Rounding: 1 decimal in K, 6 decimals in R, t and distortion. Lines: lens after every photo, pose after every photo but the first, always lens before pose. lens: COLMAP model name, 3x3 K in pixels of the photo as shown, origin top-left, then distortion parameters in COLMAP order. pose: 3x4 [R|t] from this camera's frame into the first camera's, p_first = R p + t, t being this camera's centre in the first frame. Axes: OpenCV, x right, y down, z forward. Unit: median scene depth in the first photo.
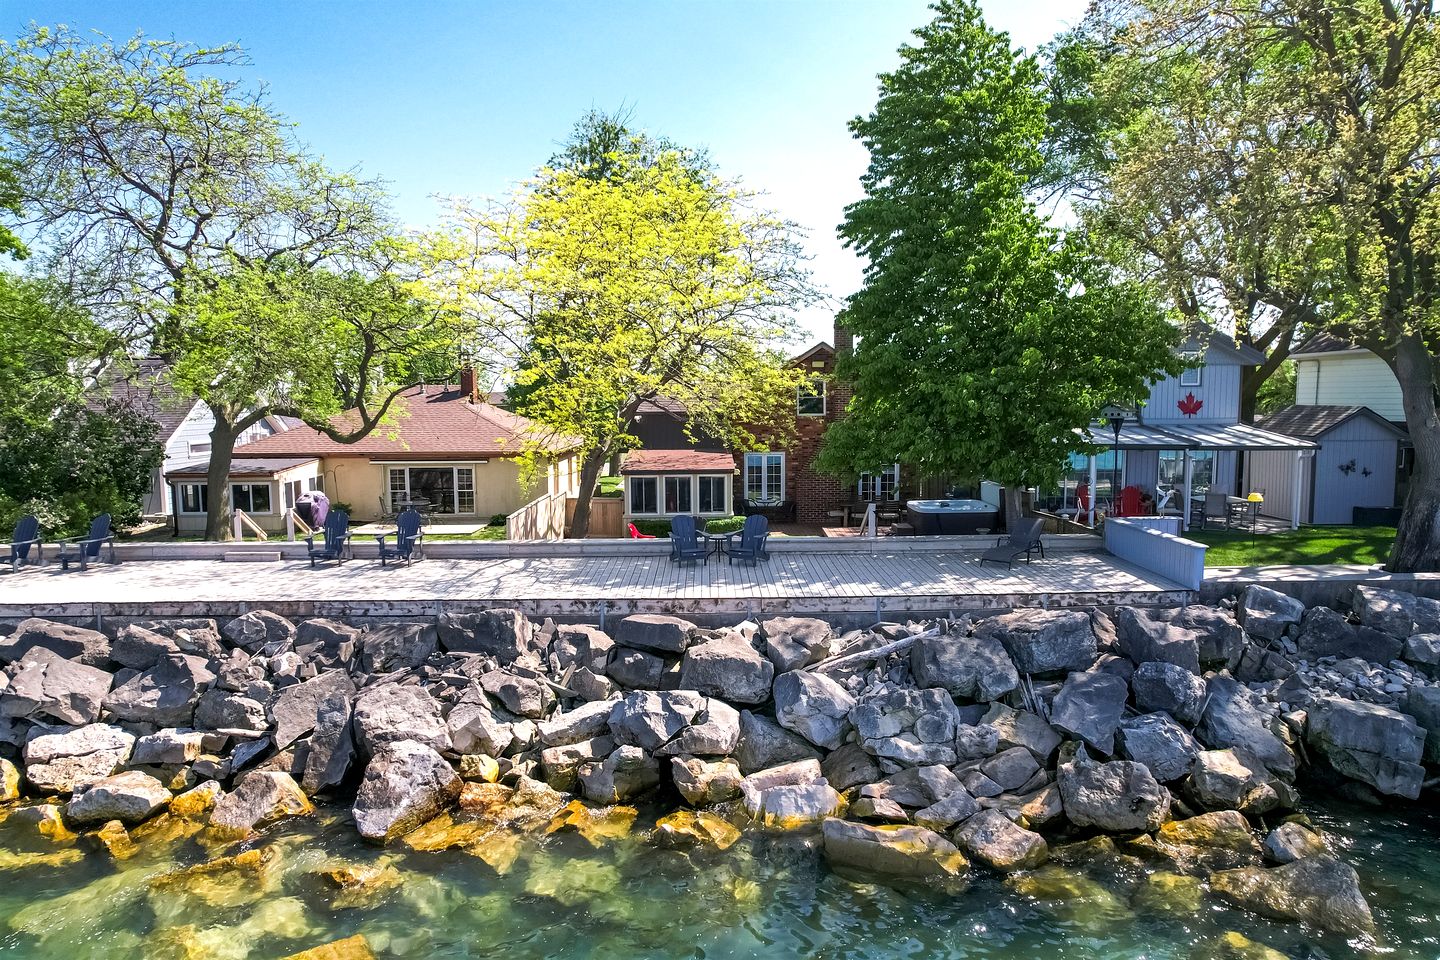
lens RADIAL K [[898.1, 0, 733.0], [0, 898.1, 484.1], [0, 0, 1]] dist [-0.048255, 0.029093]
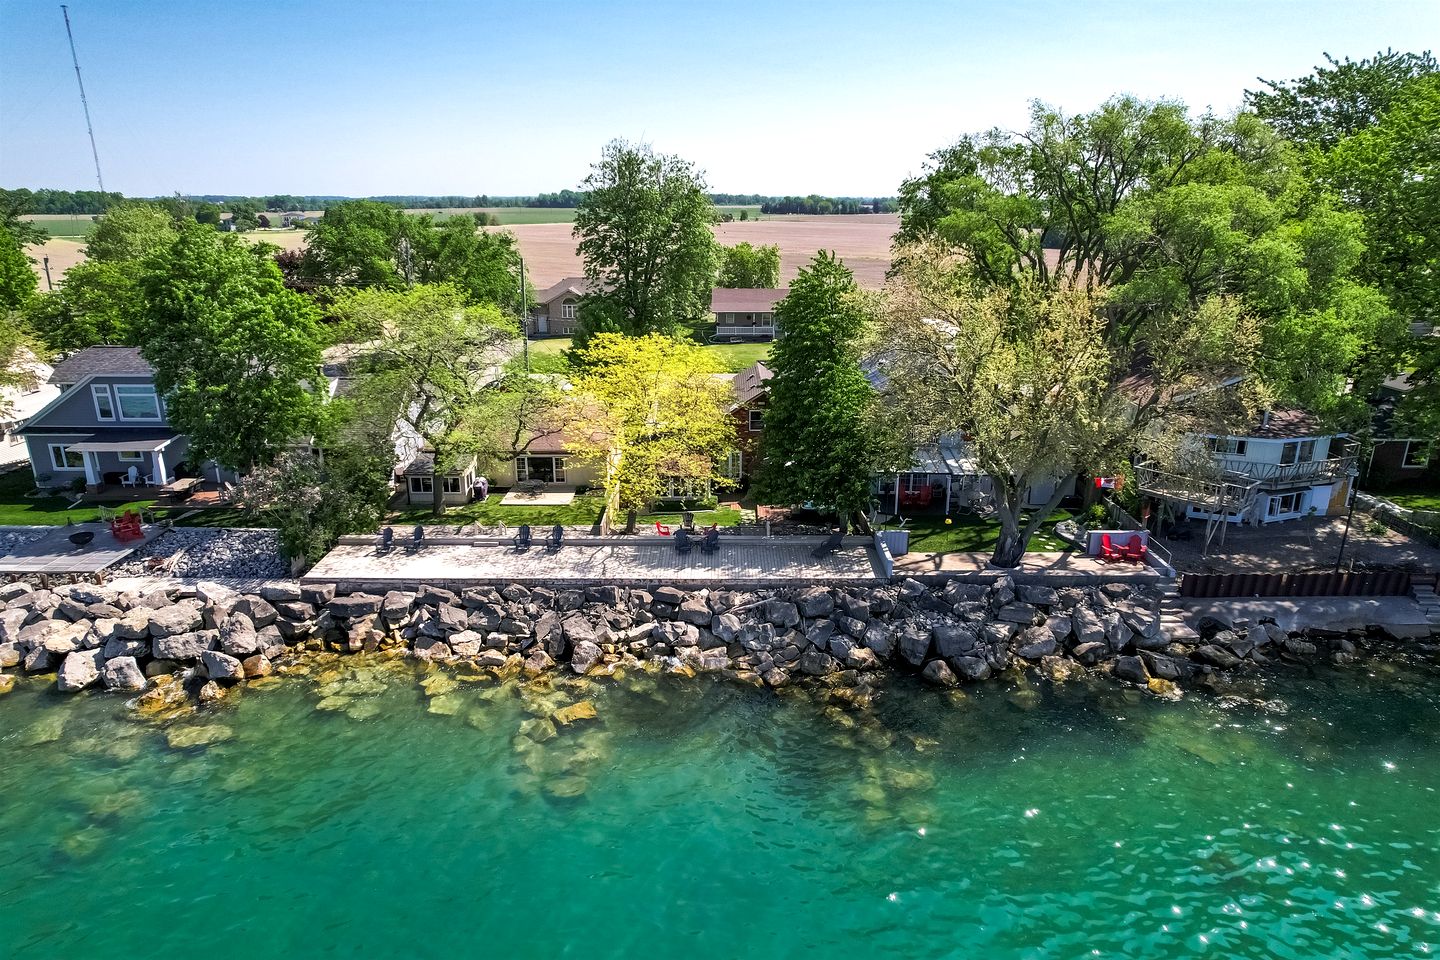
lens RADIAL K [[902.4, 0, 738.5], [0, 902.4, 476.4], [0, 0, 1]] dist [-0.051234, 0.031005]
pose [[0.999890, 0.013445, -0.006259, 0.145312], [-0.011860, 0.978285, 0.206925, -0.817626], [0.008905, -0.206828, 0.978337, -1.697497]]
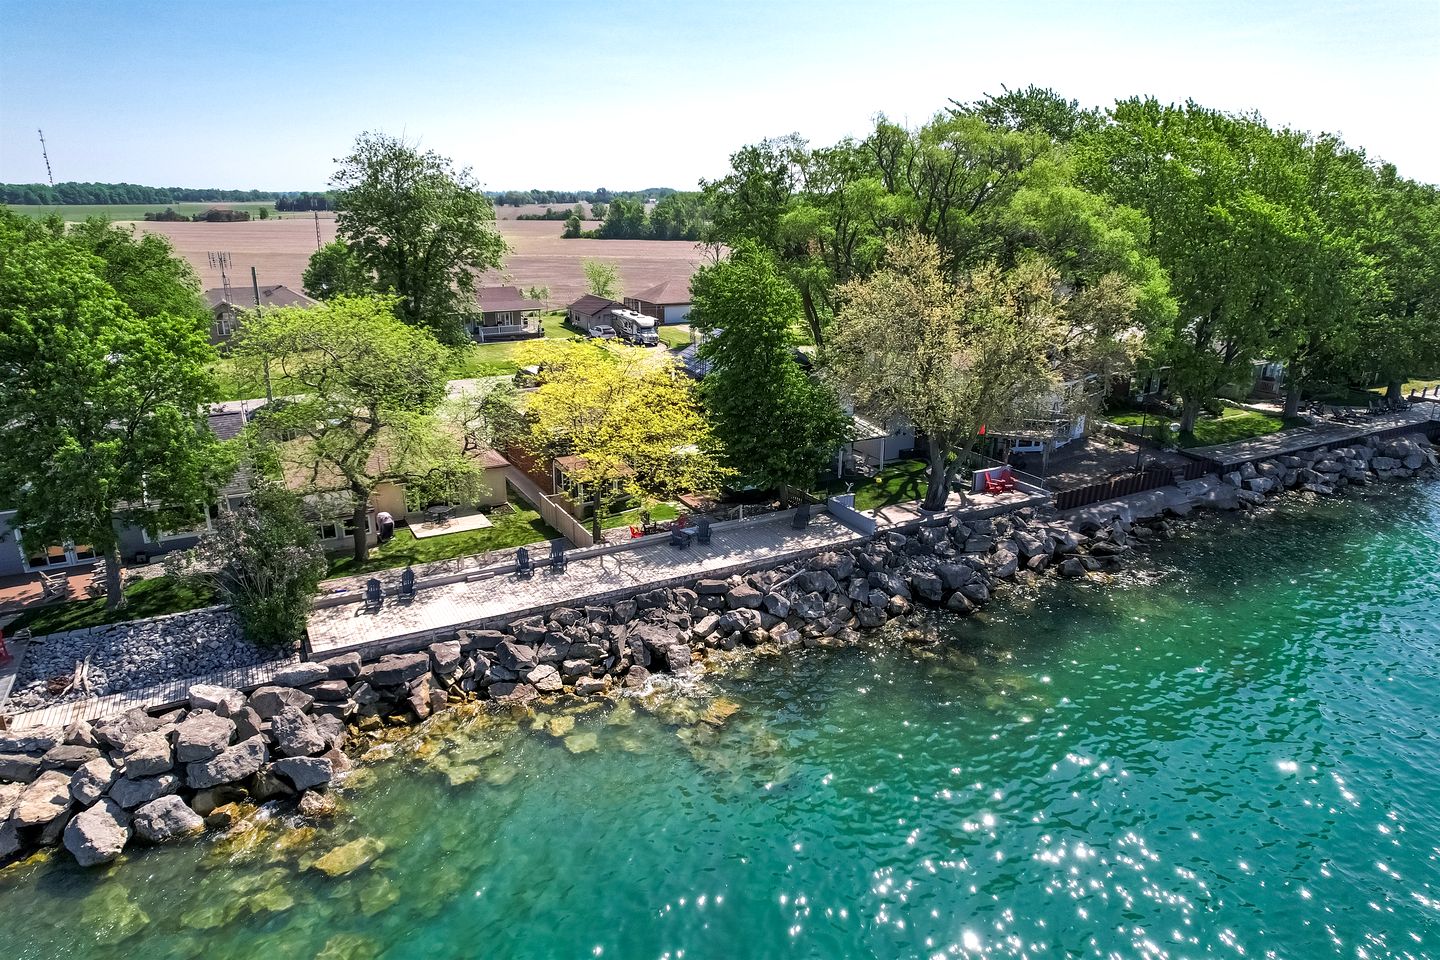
lens RADIAL K [[902.4, 0, 720.2], [0, 902.4, 467.9], [0, 0, 1]] dist [-0.051234, 0.031005]
pose [[0.883504, -0.122029, 0.452250, -1.408342], [0.028343, 0.977629, 0.208420, -0.842805], [-0.467565, -0.171322, 0.867197, -1.453641]]
